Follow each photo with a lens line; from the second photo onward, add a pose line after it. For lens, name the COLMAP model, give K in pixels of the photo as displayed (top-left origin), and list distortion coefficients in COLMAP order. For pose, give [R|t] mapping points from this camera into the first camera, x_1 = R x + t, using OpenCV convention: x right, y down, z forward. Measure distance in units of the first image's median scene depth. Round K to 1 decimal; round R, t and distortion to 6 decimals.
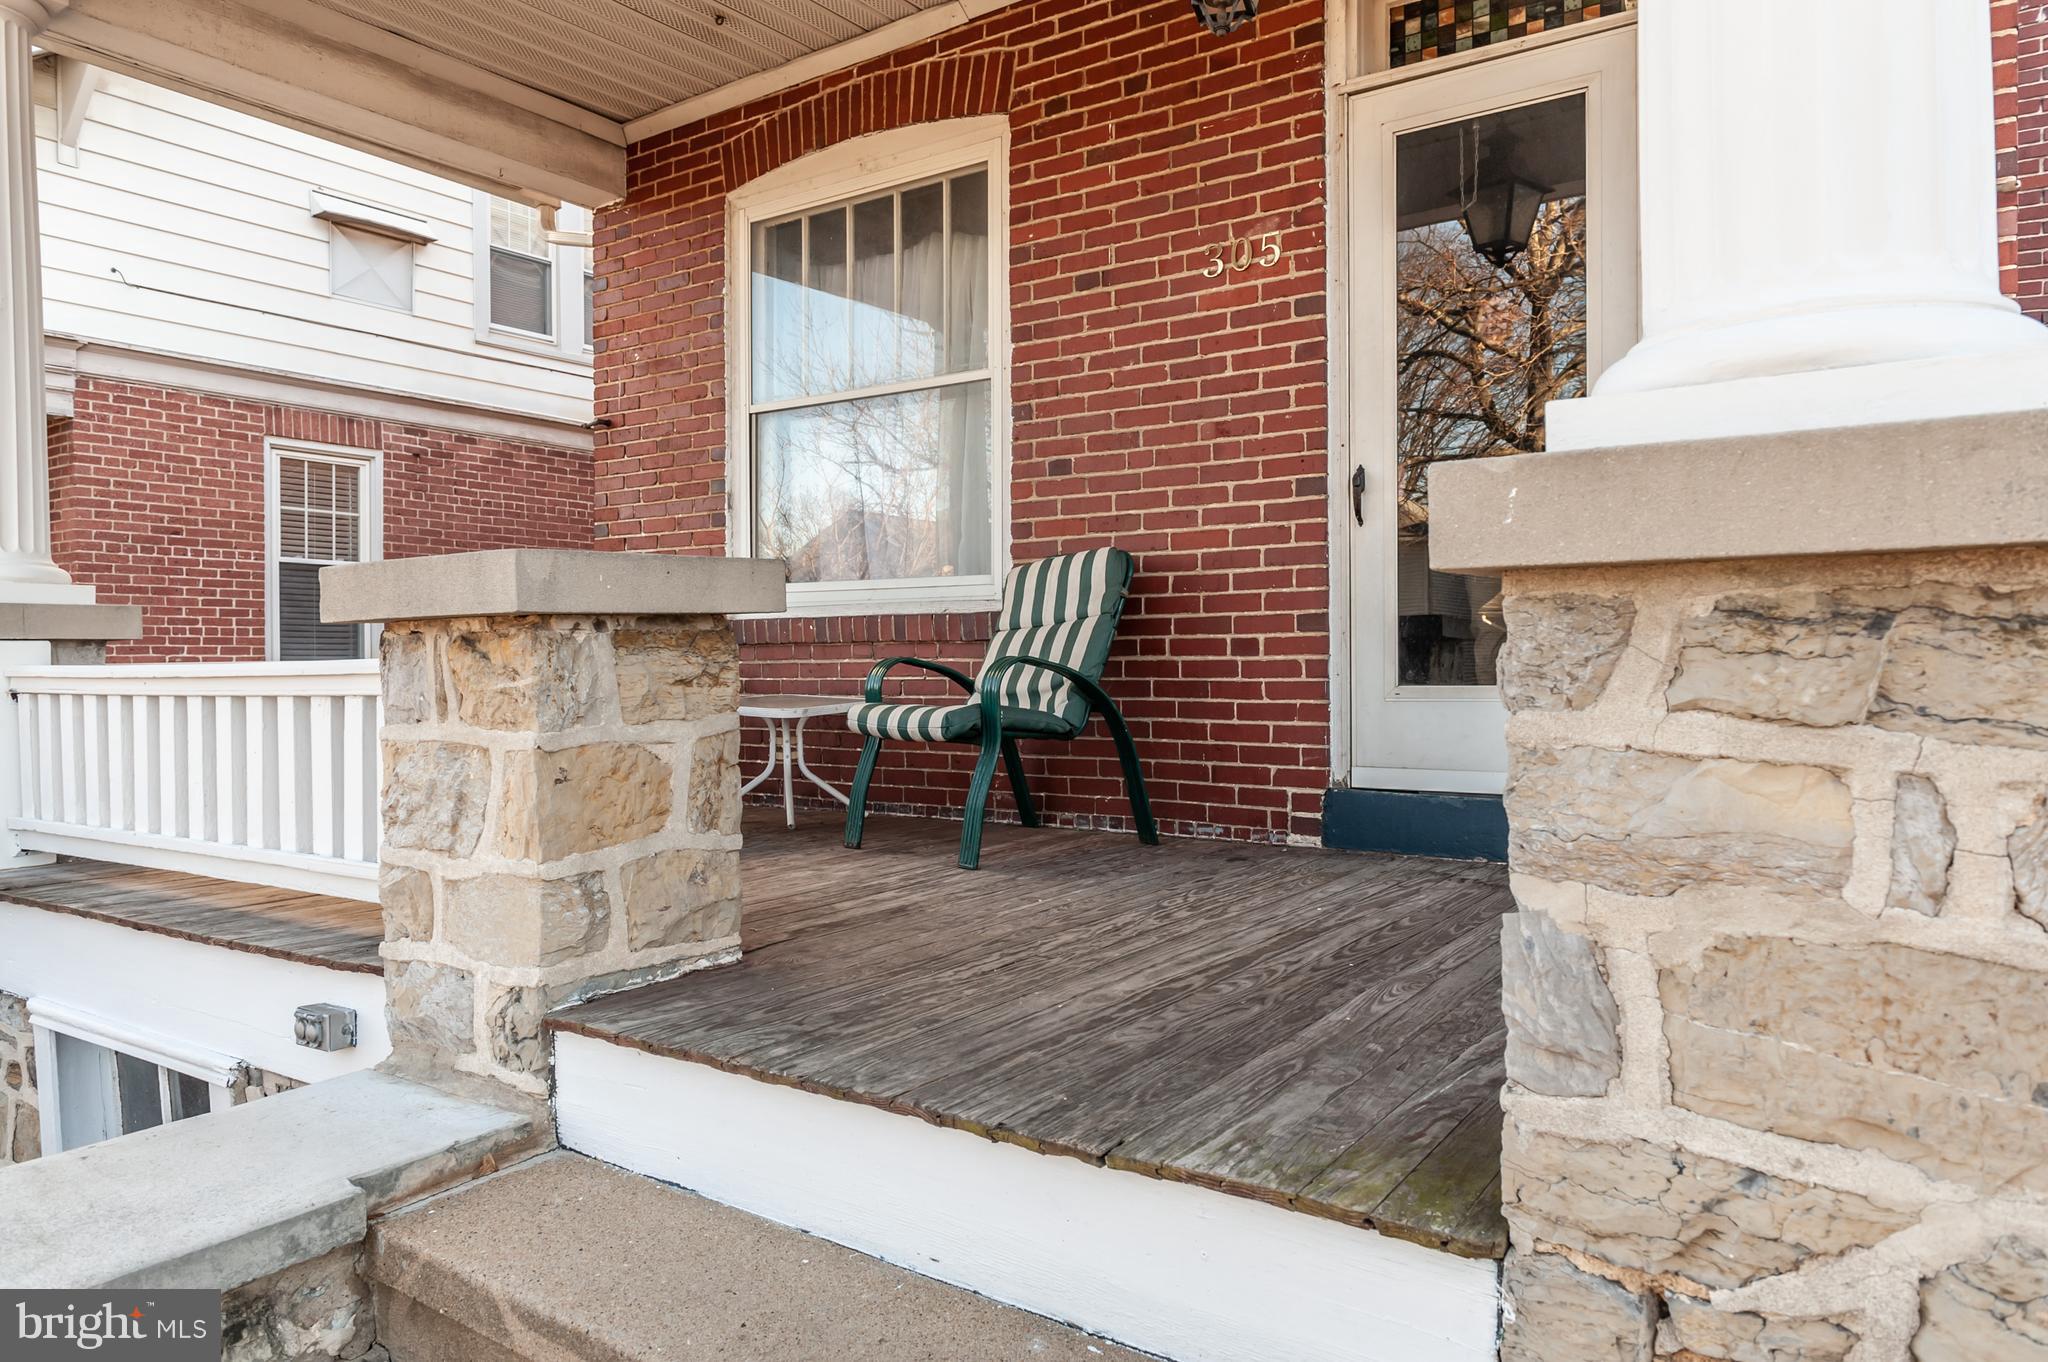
lens RADIAL K [[1380.2, 0, 1024.4], [0, 1380.2, 682.4], [0, 0, 1]] dist [0.011018, -0.003244]
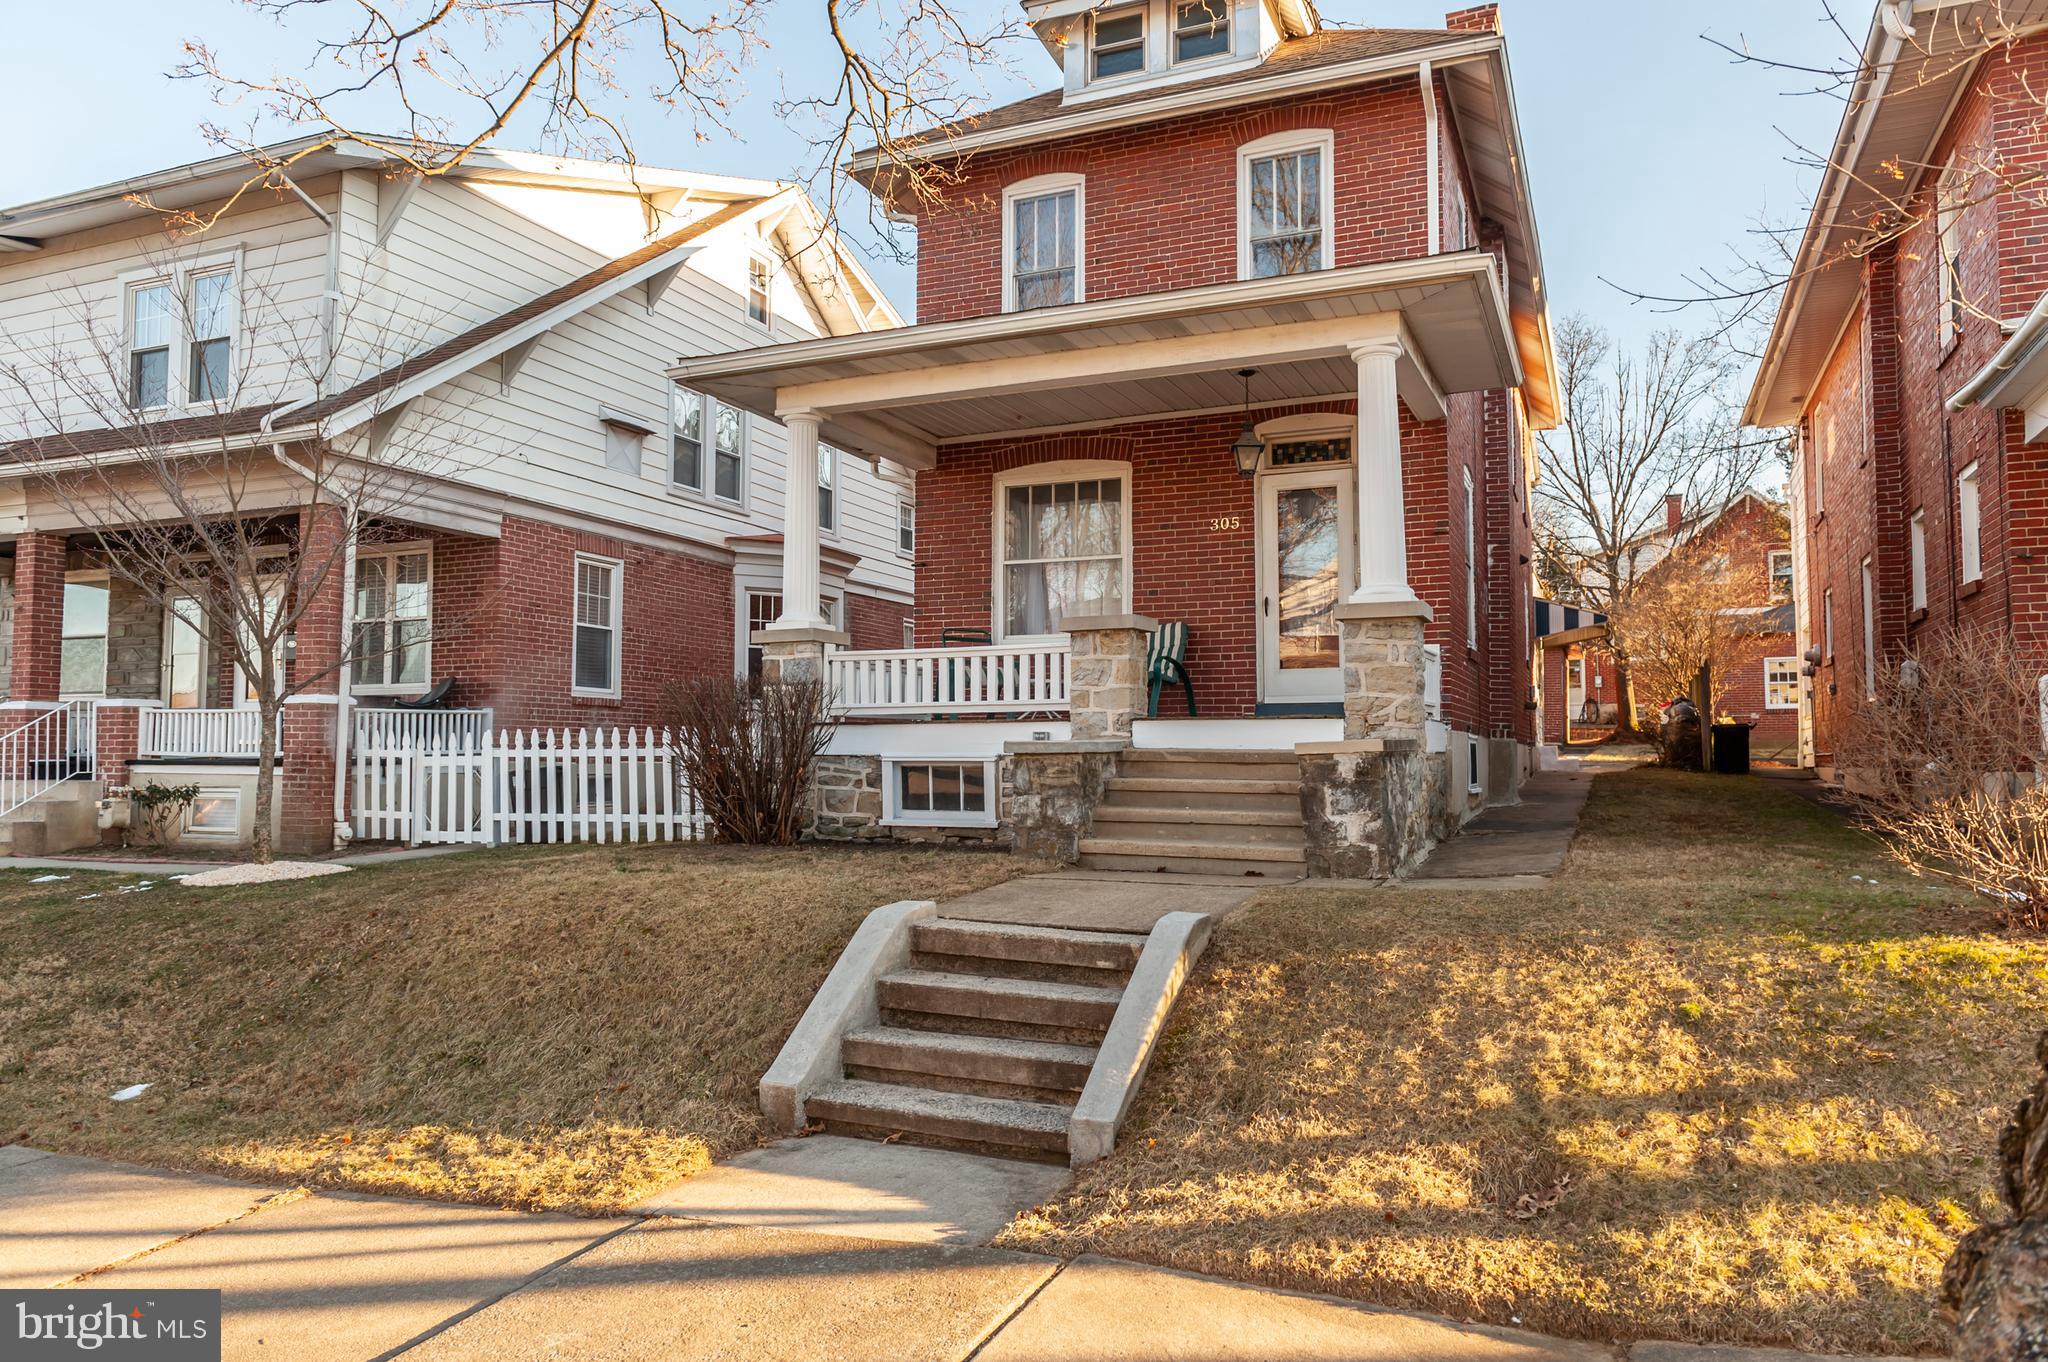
lens RADIAL K [[1380.2, 0, 1027.7], [0, 1380.2, 685.4], [0, 0, 1]] dist [0.011018, -0.003244]
pose [[0.978672, 0.017897, 0.204646, -0.819116], [-0.003687, 0.997567, -0.069610, 0.230647], [-0.205394, 0.067371, 0.976358, -1.696348]]
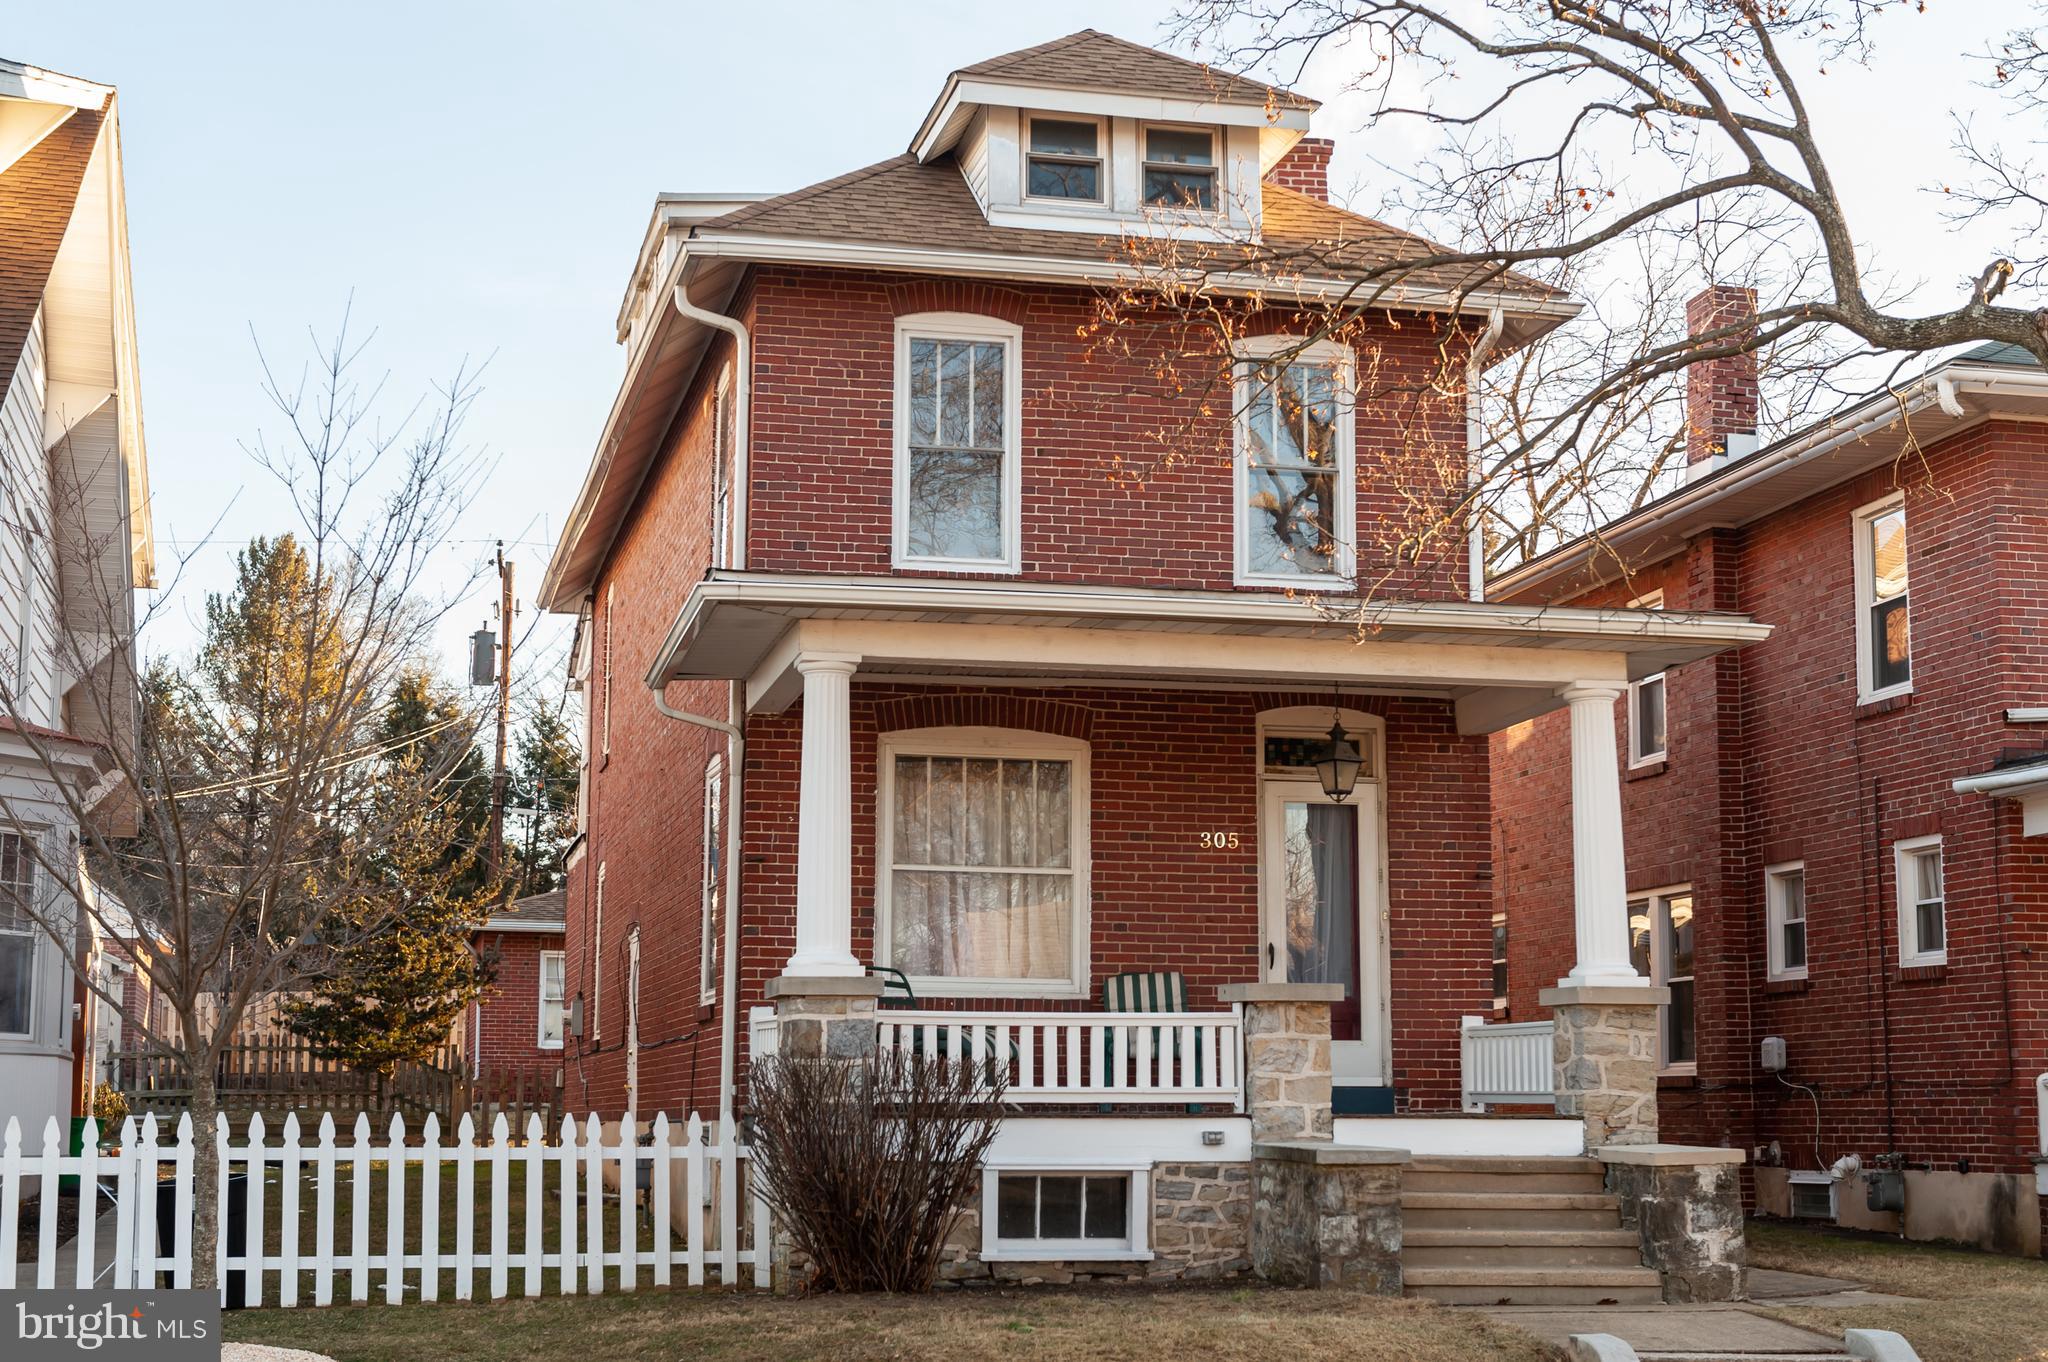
lens RADIAL K [[2956.8, 0, 1019.2], [0, 2956.8, 680.6], [0, 0, 1]] dist [-0.038846, 0.000000]
pose [[0.676057, 0.117975, 0.727344, -3.362083], [0.001299, 0.986907, -0.161284, 0.186183], [-0.736848, 0.109982, 0.667052, -1.840711]]
